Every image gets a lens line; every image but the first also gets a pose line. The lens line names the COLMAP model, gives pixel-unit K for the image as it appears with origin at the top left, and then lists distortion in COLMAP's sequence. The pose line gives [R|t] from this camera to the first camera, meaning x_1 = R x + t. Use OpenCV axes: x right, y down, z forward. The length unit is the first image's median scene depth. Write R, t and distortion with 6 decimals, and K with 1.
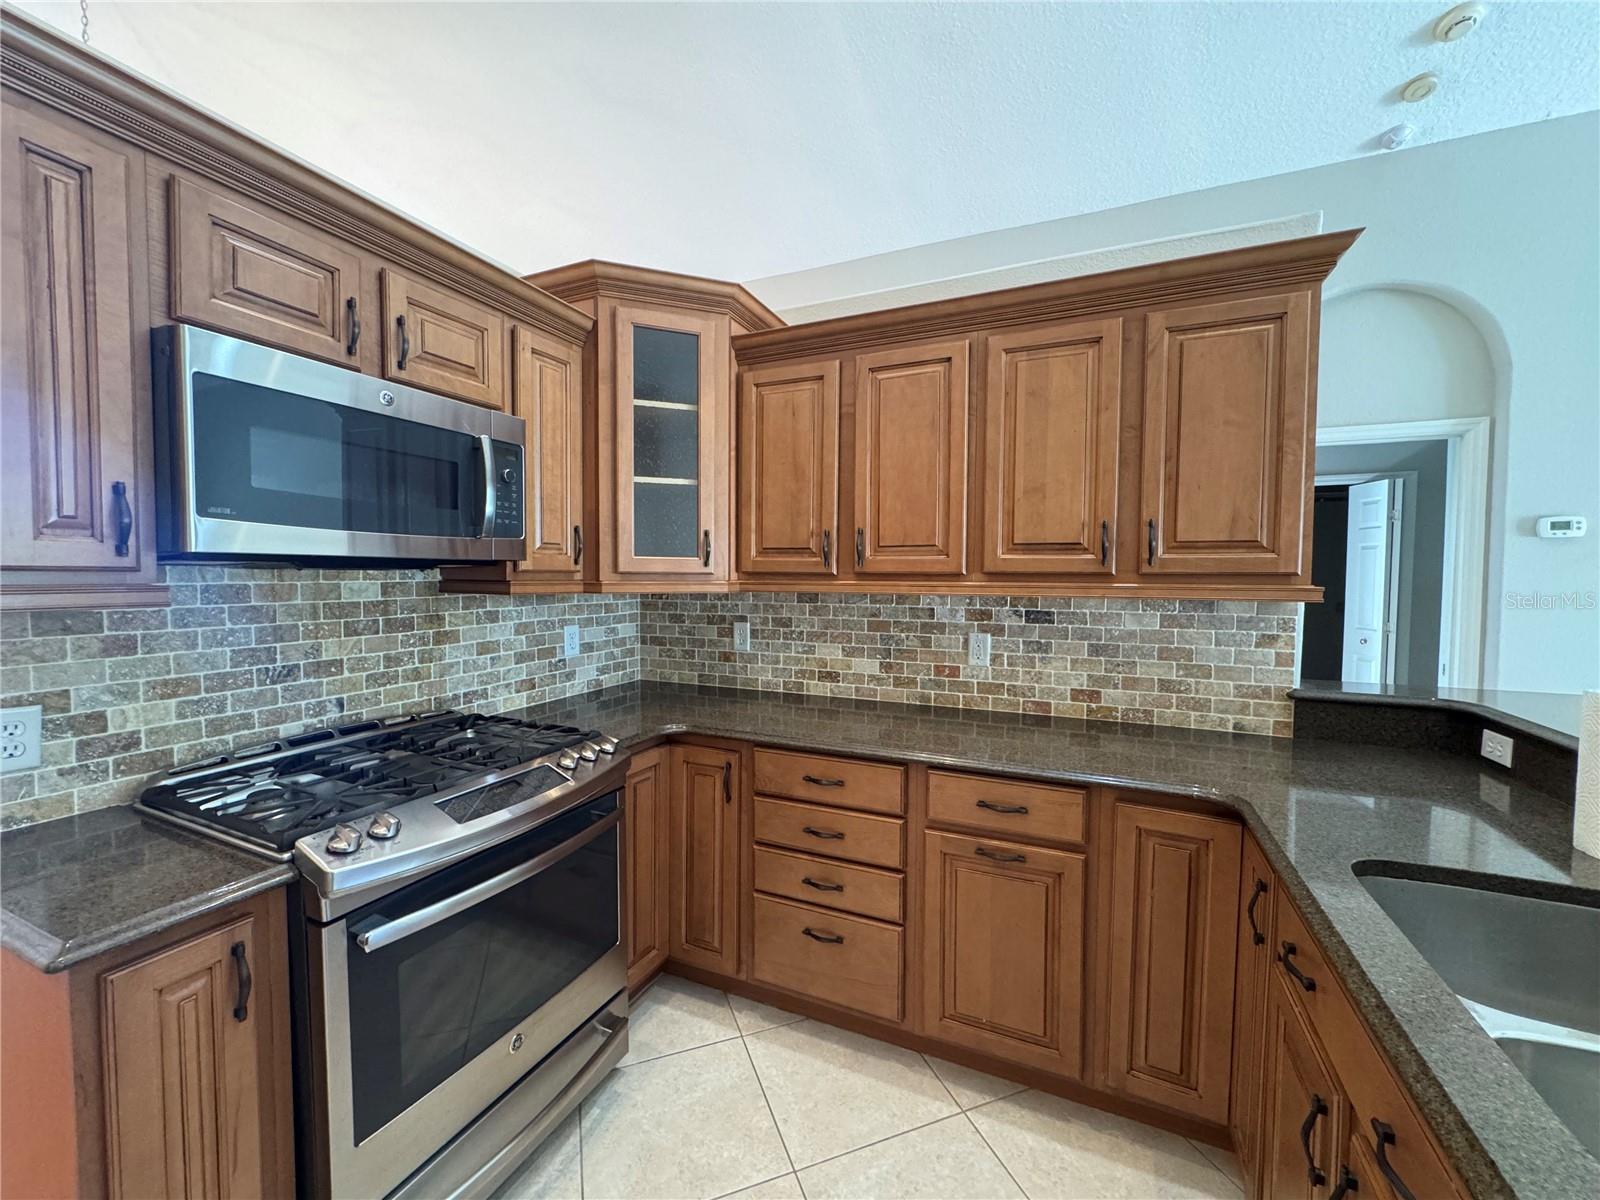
lens RADIAL K [[640.0, 0, 801.2], [0, 640.0, 598.2], [0, 0, 1]] dist [-0.002980, 0.001010]
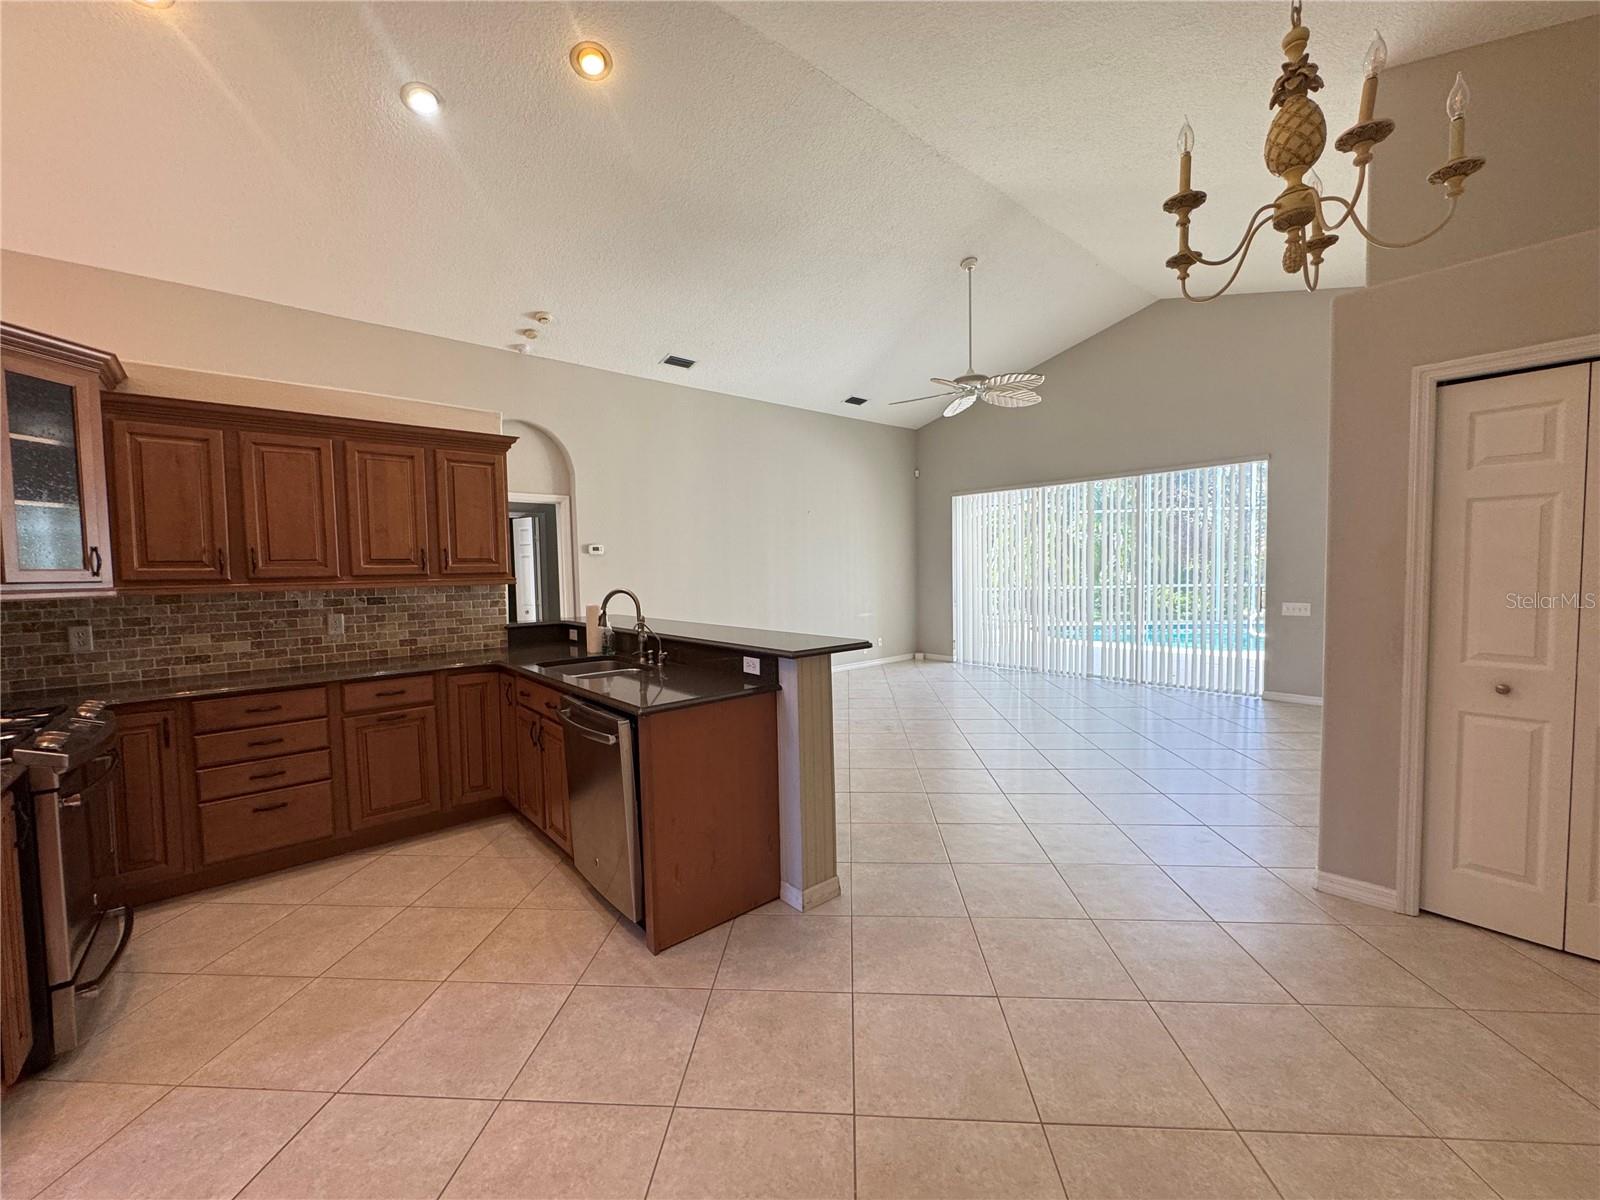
lens RADIAL K [[640.0, 0, 801.7], [0, 640.0, 600.7], [0, 0, 1]] dist [-0.002980, 0.001010]
pose [[0.417741, -0.059892, 0.906590, -0.769689], [0.058565, 0.997525, 0.038914, 0.031653], [-0.906677, 0.036839, 0.420214, -0.821422]]
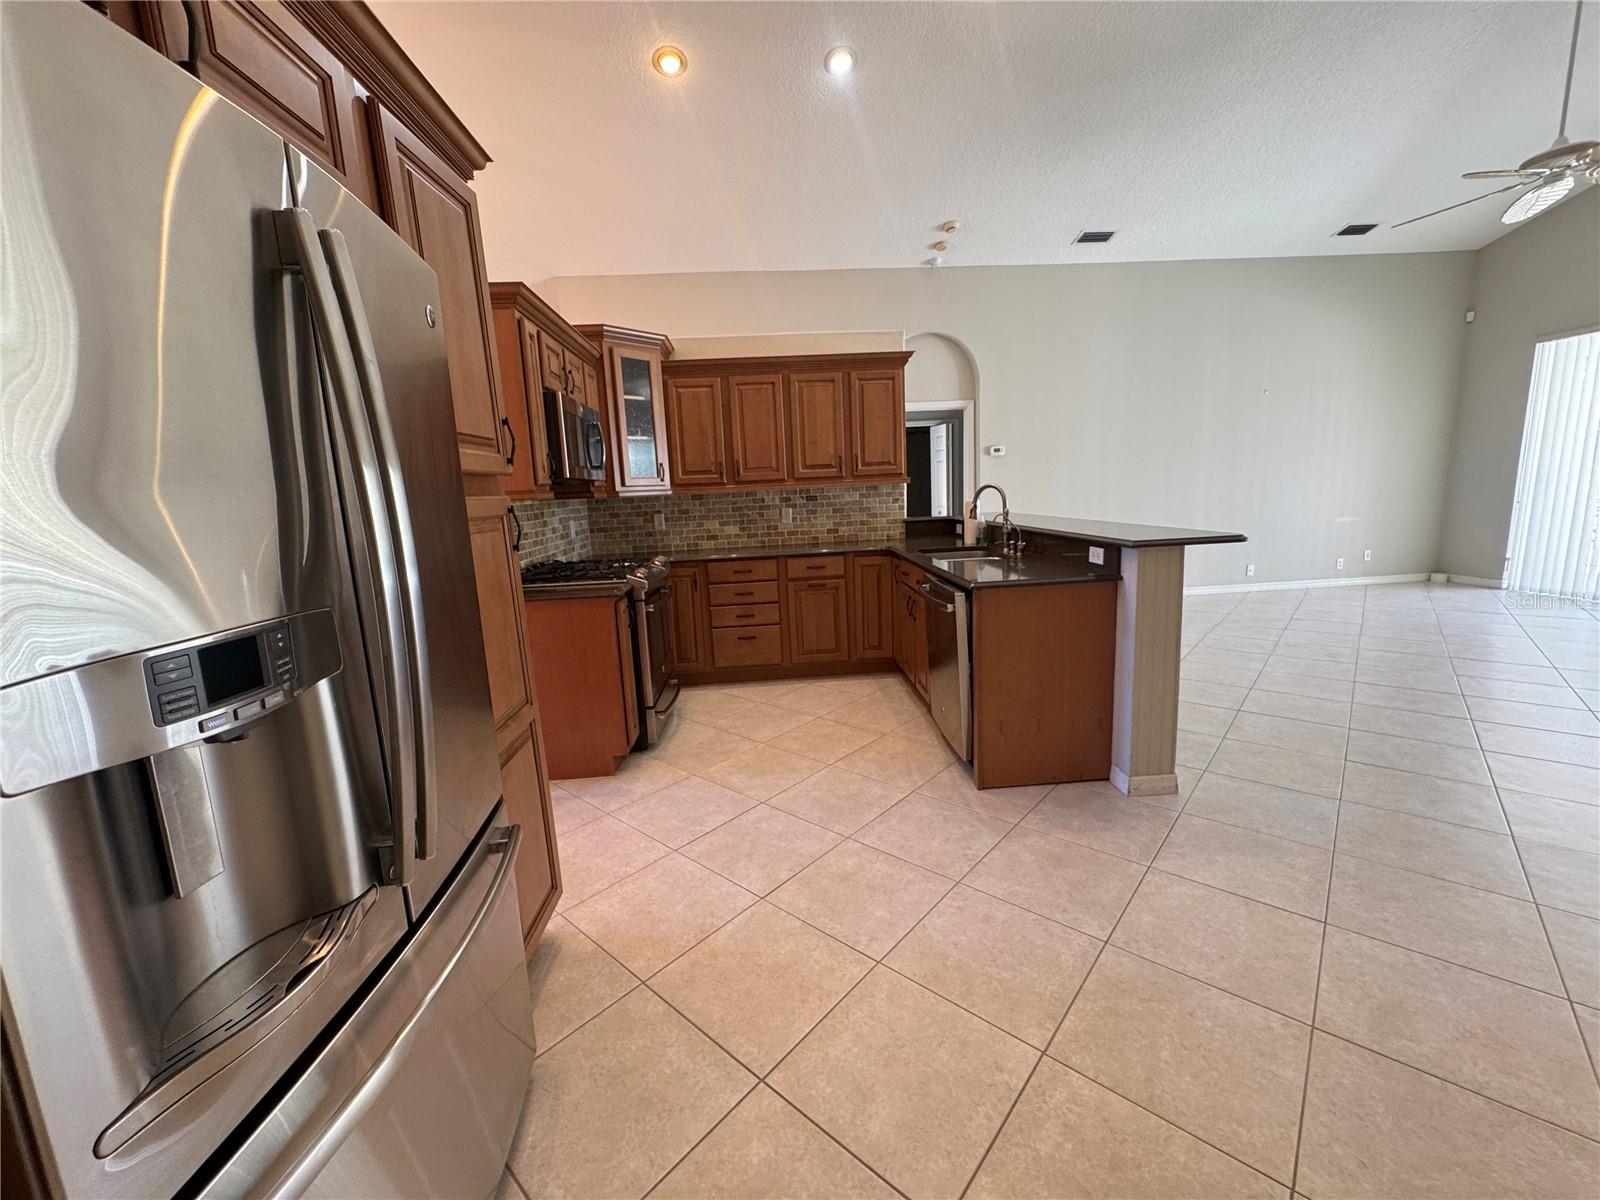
lens RADIAL K [[640.0, 0, 800.5], [0, 640.0, 601.1], [0, 0, 1]] dist [-0.002980, 0.001010]
pose [[0.884088, -0.125789, 0.450074, -0.782601], [0.070140, 0.987900, 0.138326, 0.079198], [-0.462028, -0.090724, 0.882213, -1.081280]]
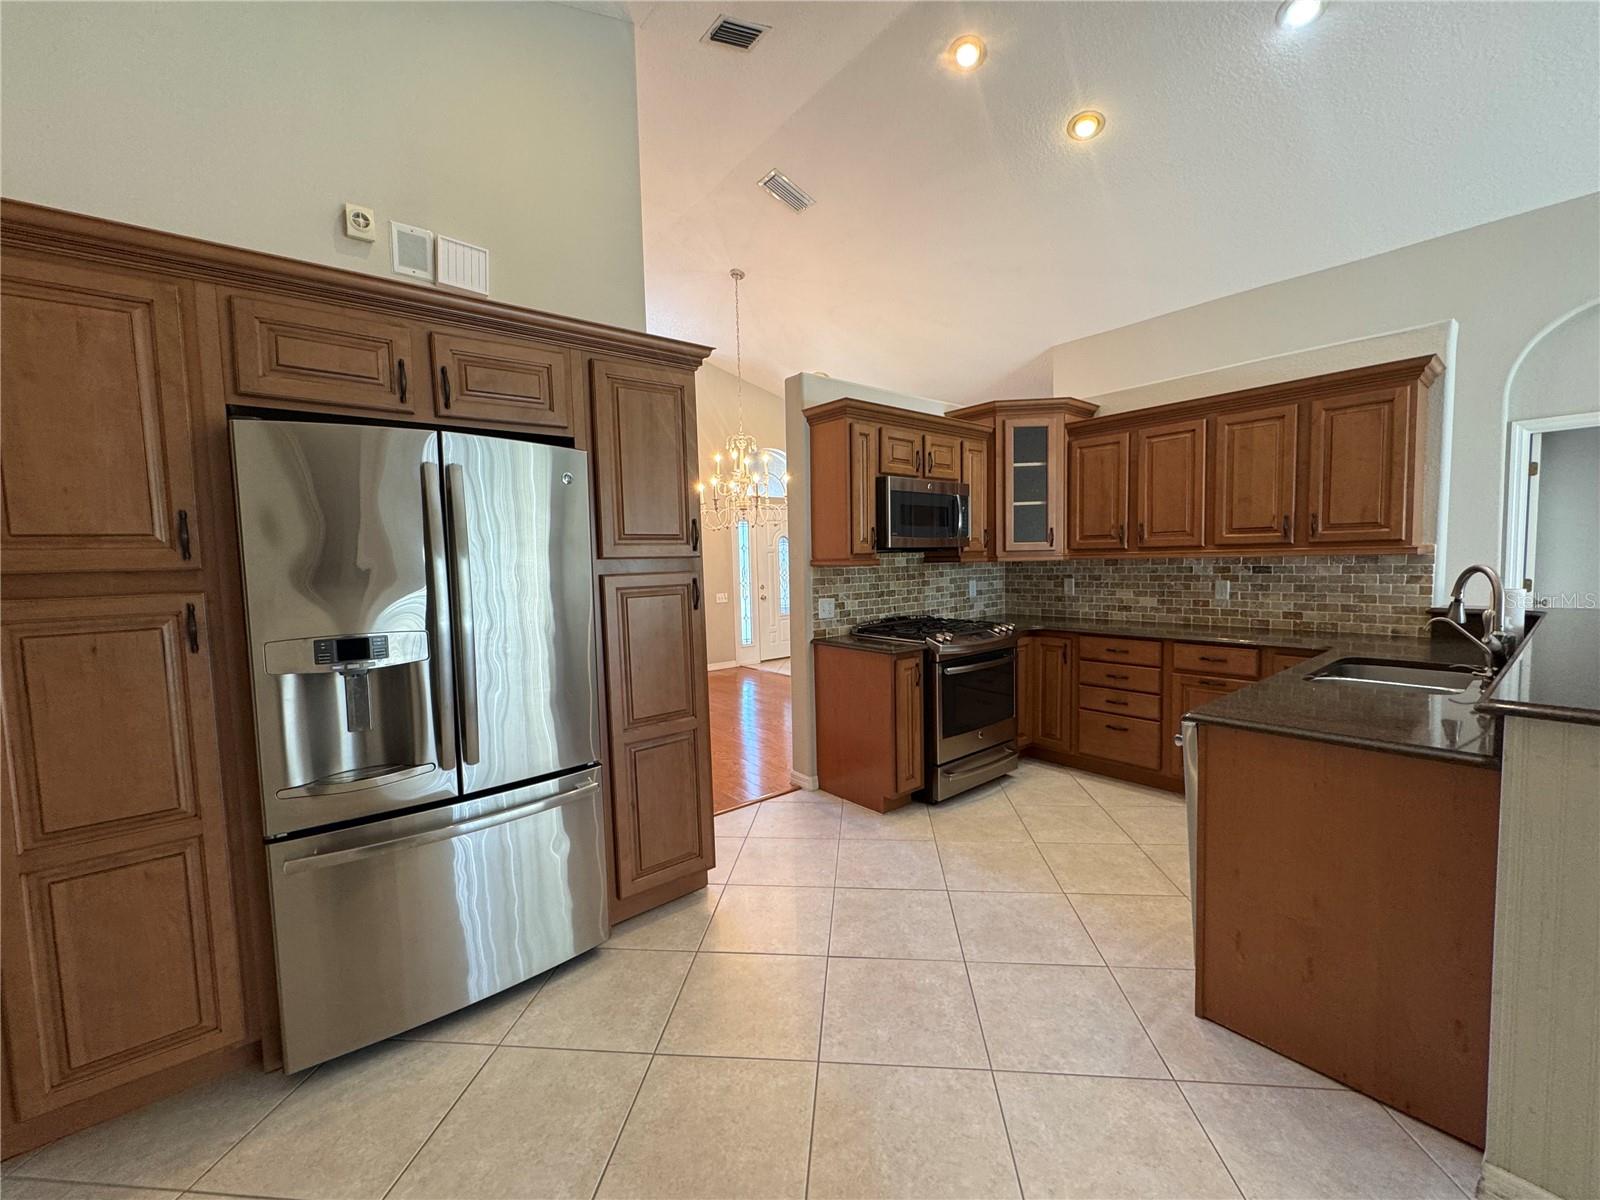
lens RADIAL K [[640.0, 0, 800.8], [0, 640.0, 600.5], [0, 0, 1]] dist [-0.002980, 0.001010]
pose [[0.895874, 0.002660, -0.444299, 0.034065], [0.011019, 0.999542, 0.028202, 0.054822], [0.444171, -0.030161, 0.895434, -1.164115]]
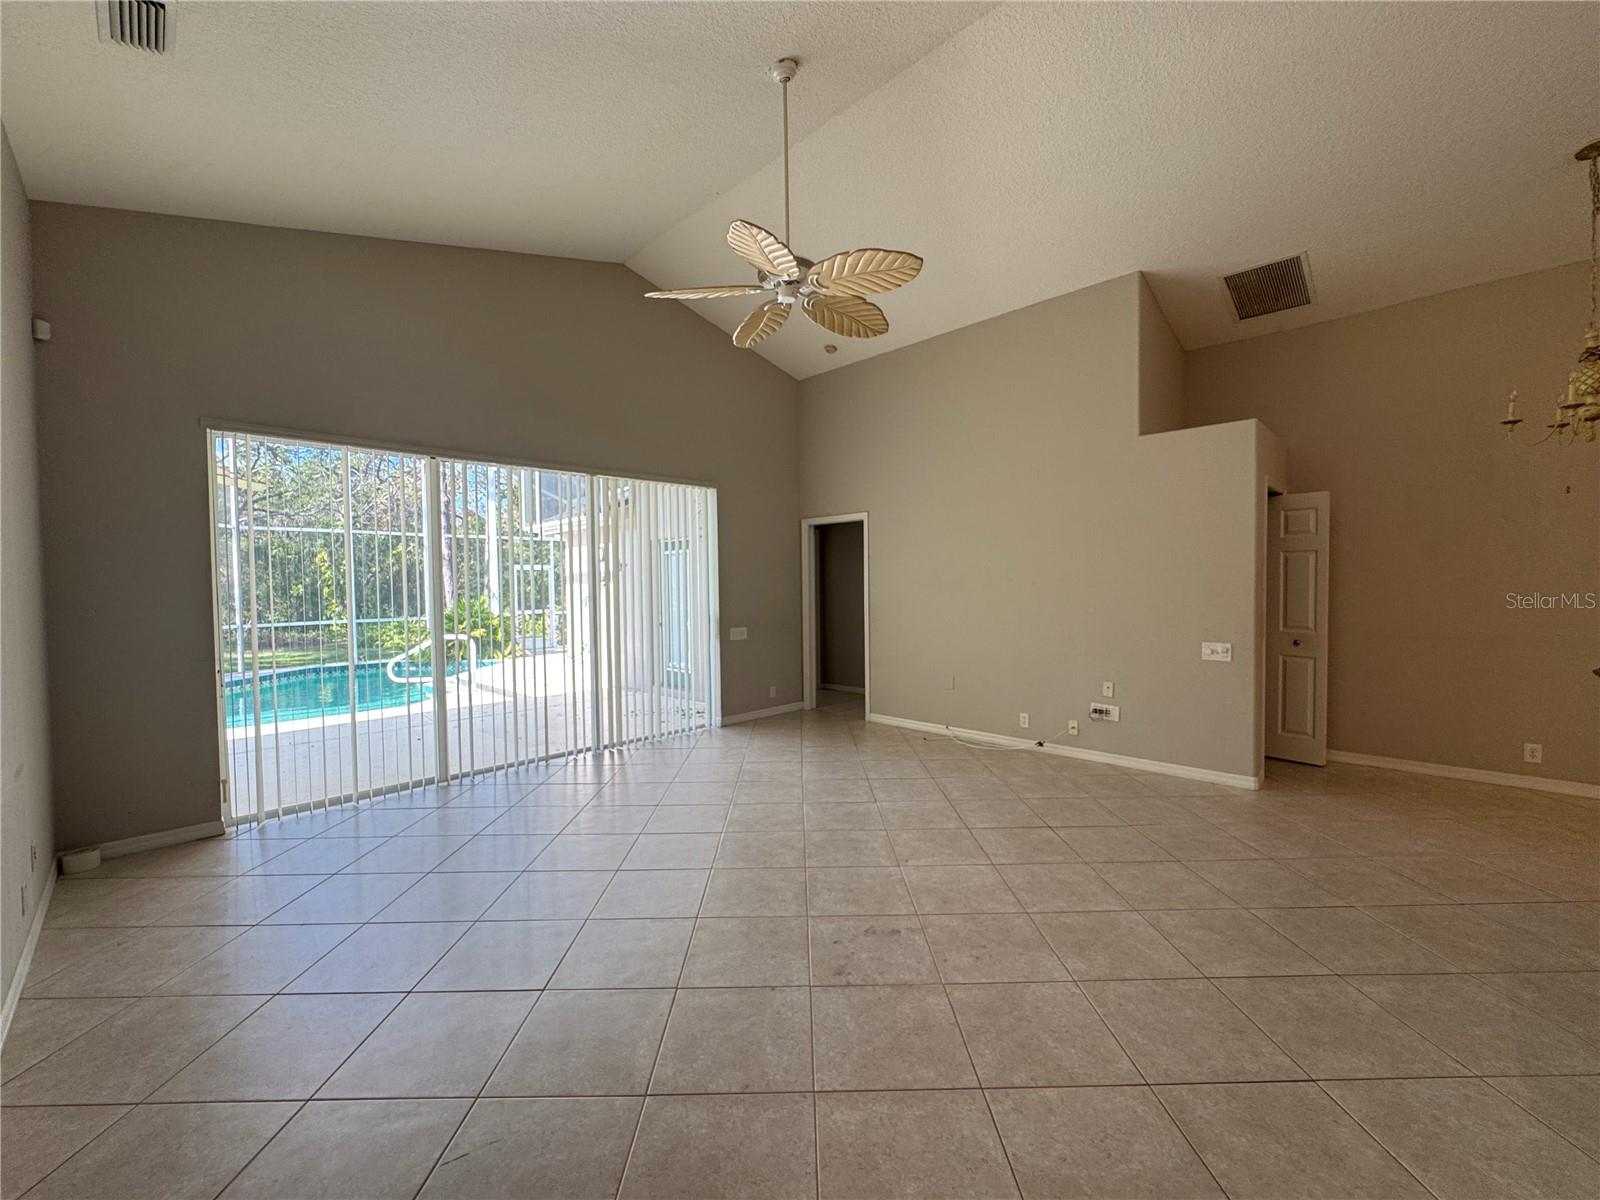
lens RADIAL K [[640.0, 0, 806.1], [0, 640.0, 599.2], [0, 0, 1]] dist [-0.002980, 0.001010]
pose [[-0.942689, 0.000243, 0.333673, 1.447564], [0.023330, 0.997600, 0.065185, -0.044880], [-0.332857, 0.069234, -0.940432, 1.131780]]
